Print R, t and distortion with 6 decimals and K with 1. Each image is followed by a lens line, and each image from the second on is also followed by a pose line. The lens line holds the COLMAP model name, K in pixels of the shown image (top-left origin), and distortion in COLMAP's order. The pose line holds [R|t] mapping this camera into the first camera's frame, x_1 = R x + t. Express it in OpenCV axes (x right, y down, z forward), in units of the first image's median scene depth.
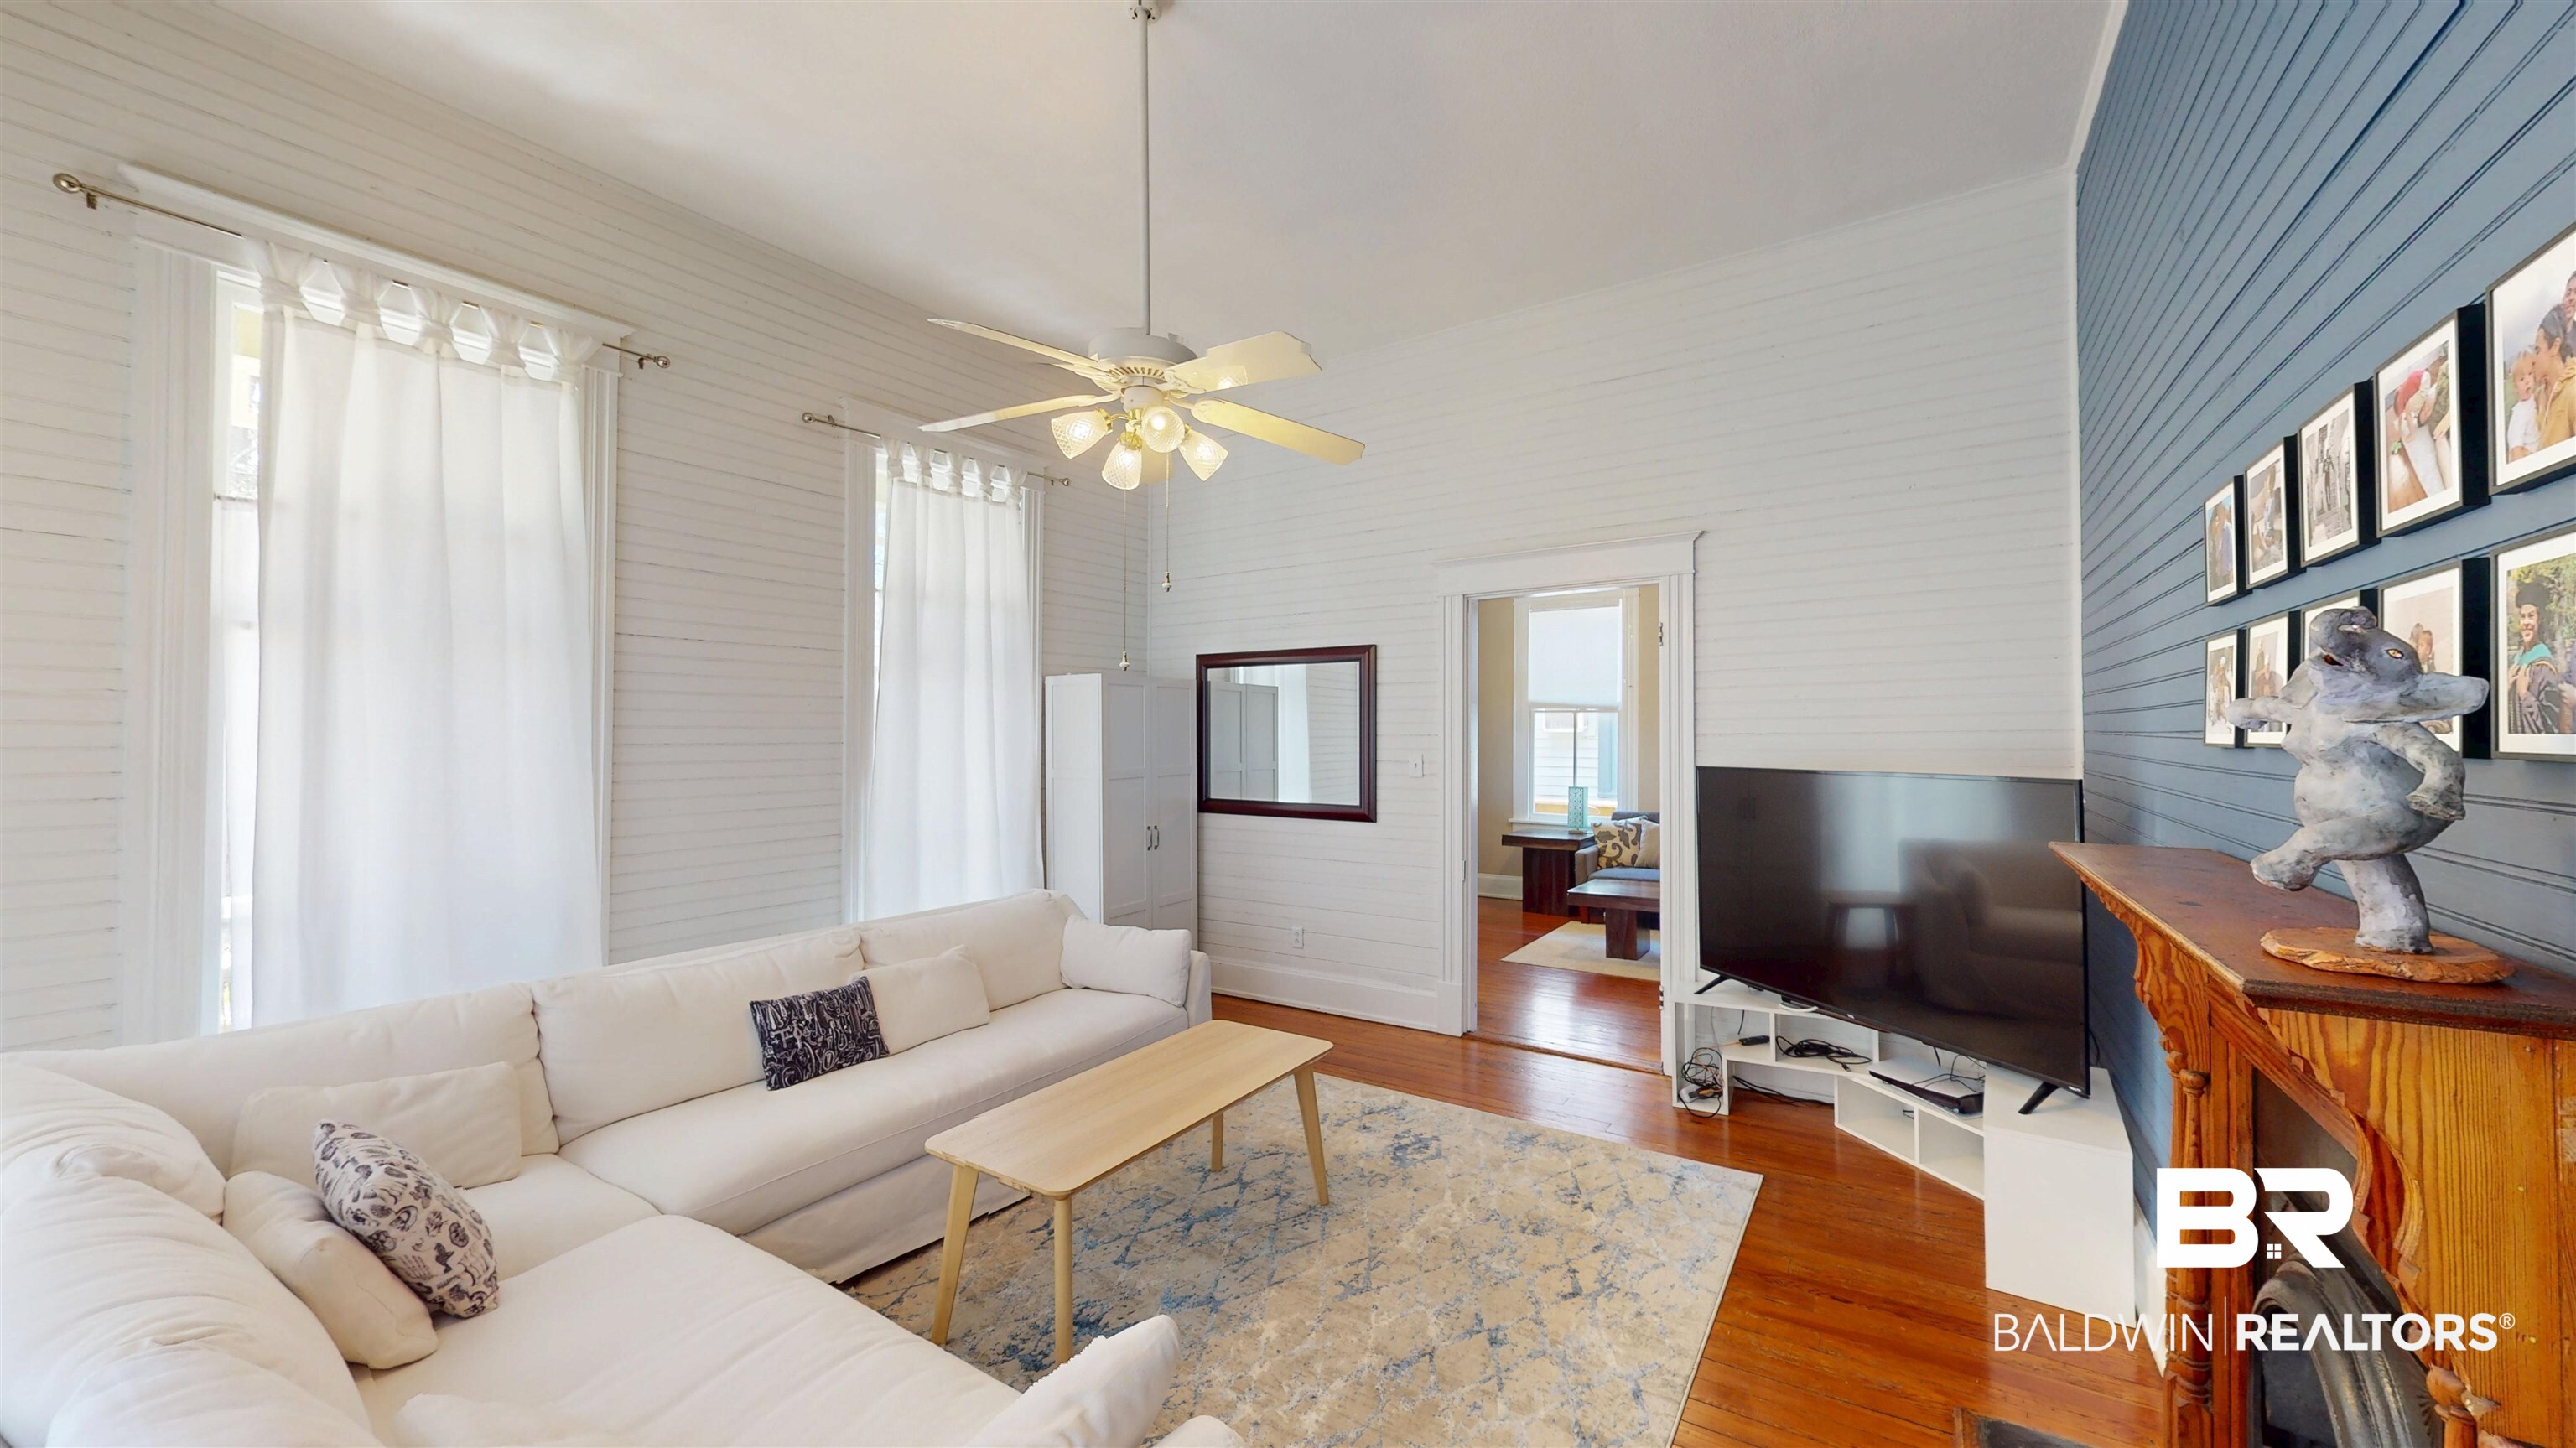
lens RADIAL K [[943.1, 0, 1288.0], [0, 943.1, 724.0], [0, 0, 1]] dist [-0.001012, 0.000106]
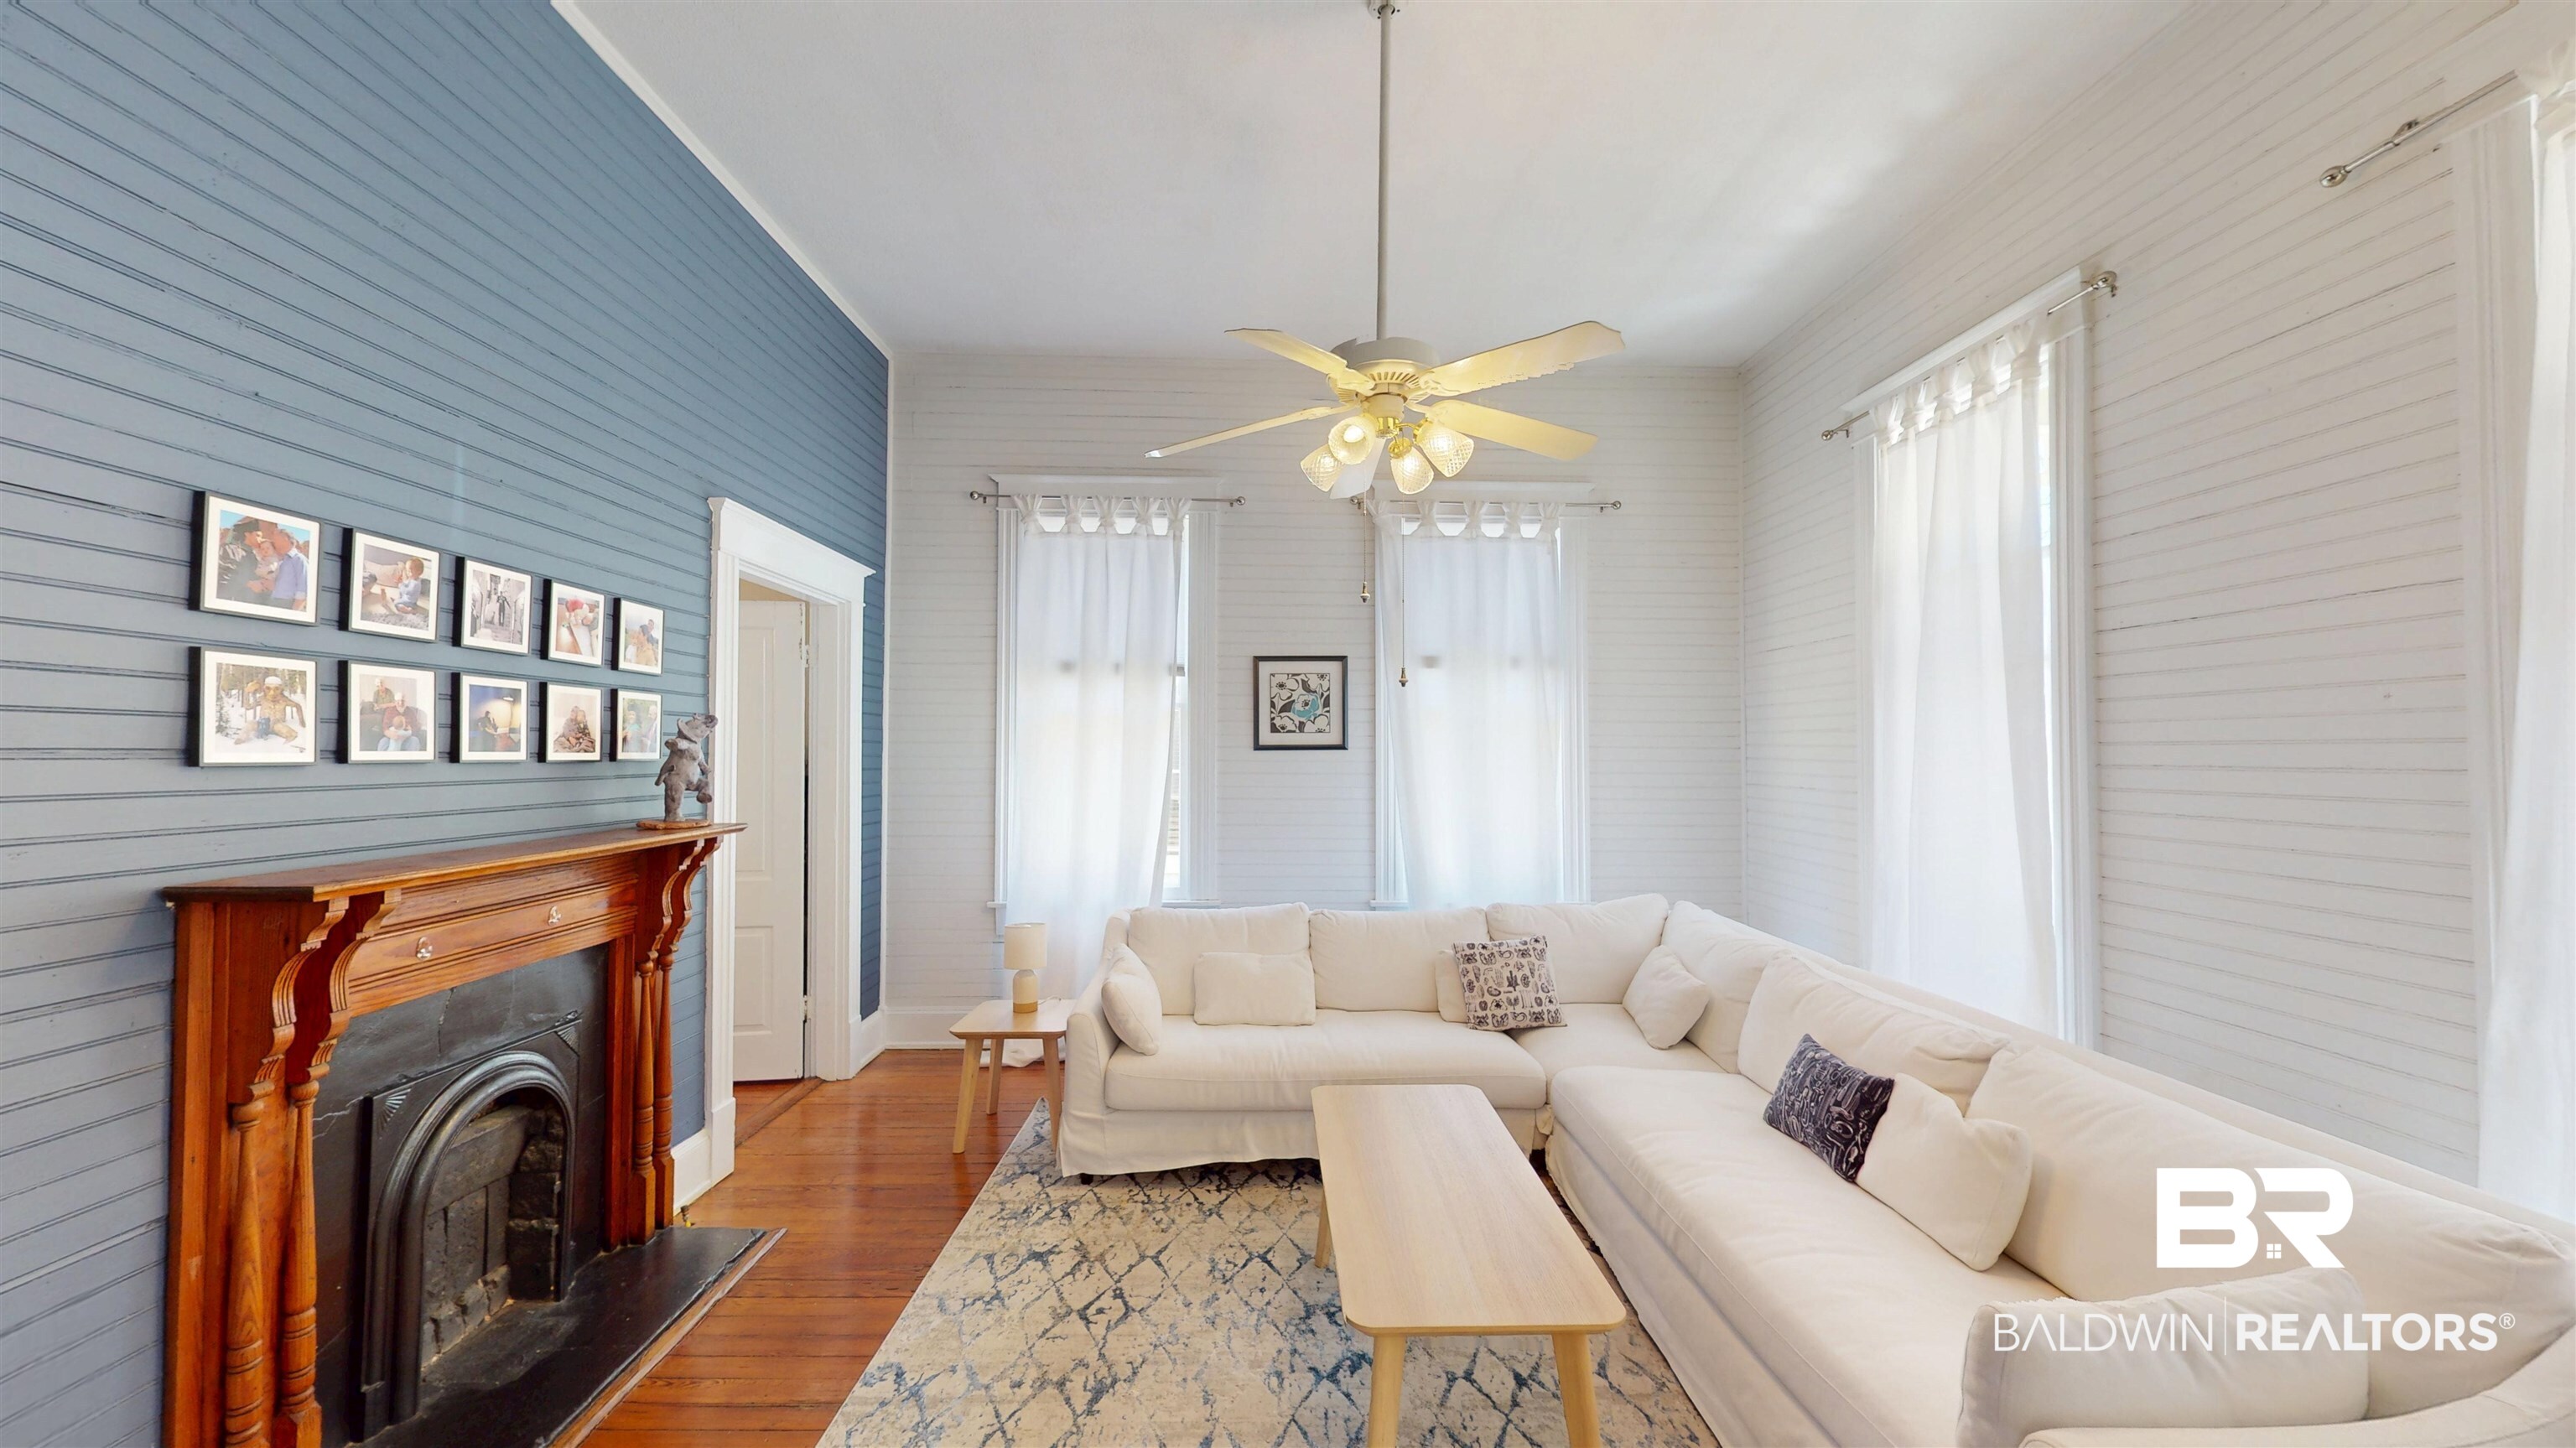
lens RADIAL K [[943.1, 0, 1288.0], [0, 943.1, 724.0], [0, 0, 1]] dist [-0.001012, 0.000106]
pose [[-0.822687, -0.017881, -0.568213, 0.375123], [0.005470, 0.999210, -0.039365, 0.014290], [0.568468, -0.035493, -0.821939, 1.391625]]
